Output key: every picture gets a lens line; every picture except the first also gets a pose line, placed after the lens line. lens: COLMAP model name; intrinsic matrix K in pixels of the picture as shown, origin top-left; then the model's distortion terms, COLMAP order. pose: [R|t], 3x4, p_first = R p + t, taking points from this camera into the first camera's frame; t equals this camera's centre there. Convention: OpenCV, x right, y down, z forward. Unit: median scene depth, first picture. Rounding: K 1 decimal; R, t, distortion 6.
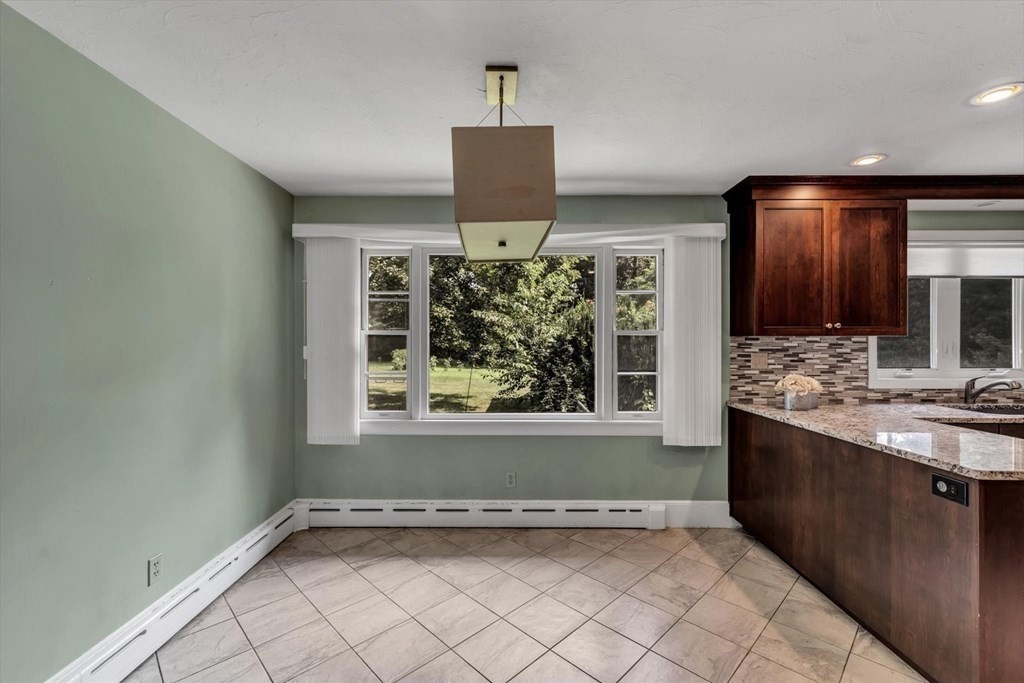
lens RADIAL K [[441.7, 0, 509.0], [0, 441.7, 342.7], [0, 0, 1]] dist [0.001197, 0.000519]
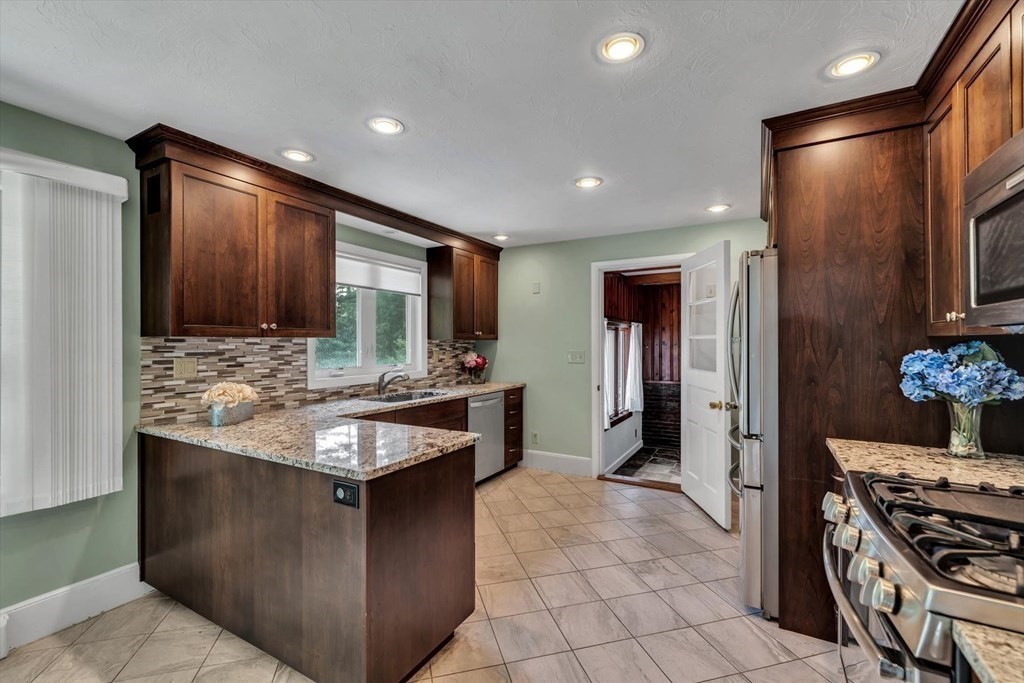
lens RADIAL K [[441.7, 0, 509.0], [0, 441.7, 342.7], [0, 0, 1]] dist [0.001197, 0.000519]
pose [[0.491457, -0.001386, 0.870900, 0.164605], [0.004414, 0.999990, -0.000899, -0.001177], [-0.870890, 0.004286, 0.491459, 0.104484]]
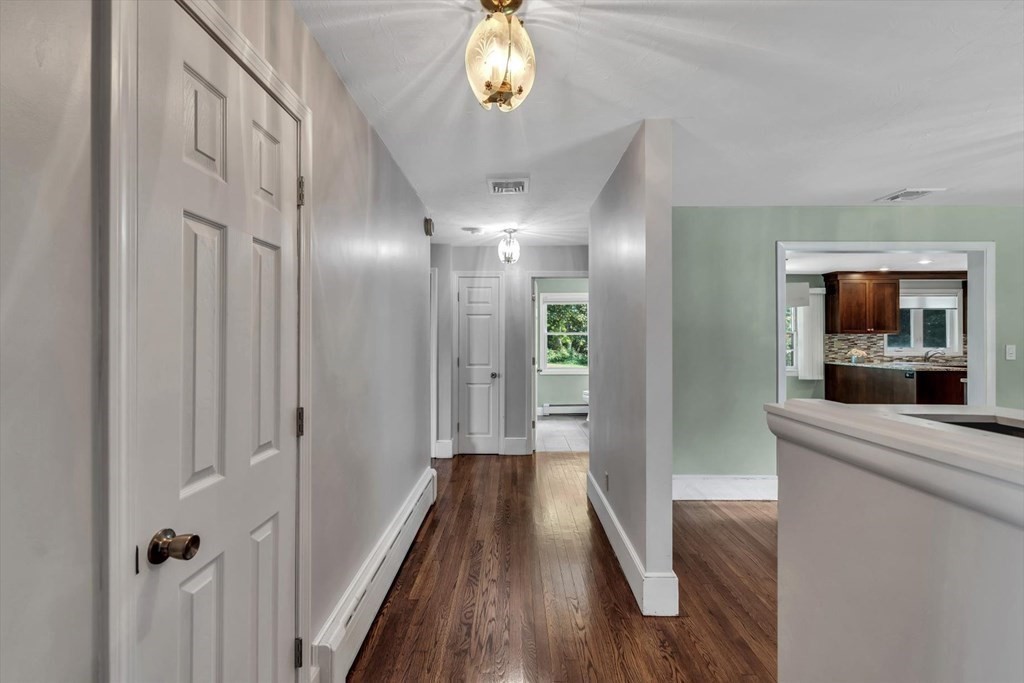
lens RADIAL K [[438.7, 0, 509.8], [0, 438.7, 336.9], [0, 0, 1]] dist [-0.000575, -0.000149]
pose [[0.999970, -0.001868, -0.007544, -1.207501], [0.001853, 0.999996, -0.002060, 0.003290], [0.007548, 0.002046, 0.999969, -1.402720]]
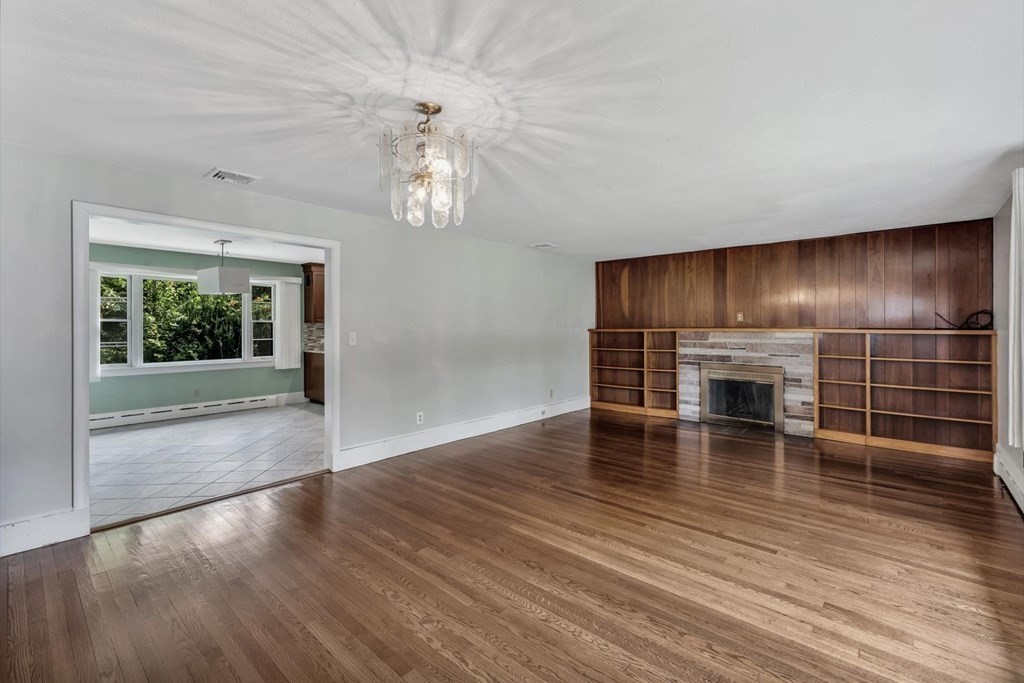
lens RADIAL K [[441.7, 0, 510.9], [0, 441.7, 323.7], [0, 0, 1]] dist [0.000982, 0.000198]
pose [[0.658182, -0.000658, 0.752859, -0.594932], [0.005893, 0.999973, -0.004277, 0.006726], [-0.752836, 0.007252, 0.658168, -1.489398]]
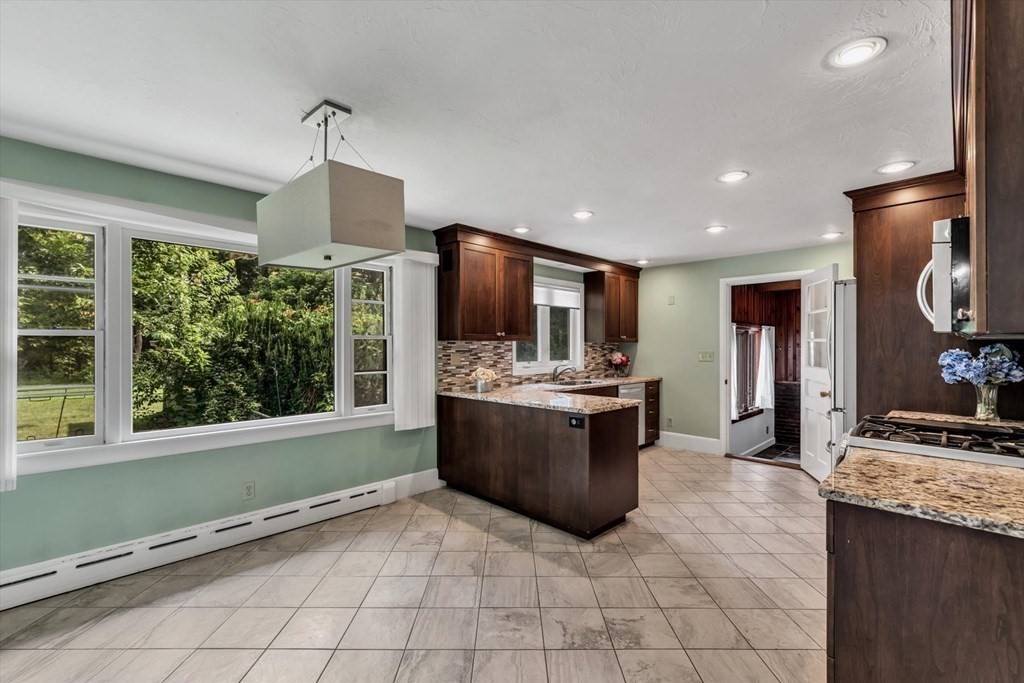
lens RADIAL K [[443.1, 0, 510.3], [0, 443.1, 347.1], [0, 0, 1]] dist [0.003180, 0.000782]
pose [[0.704152, -0.004443, 0.710036, -0.283223], [0.002954, 0.999990, 0.003328, 0.000141], [-0.710044, -0.000246, 0.704158, -0.070052]]
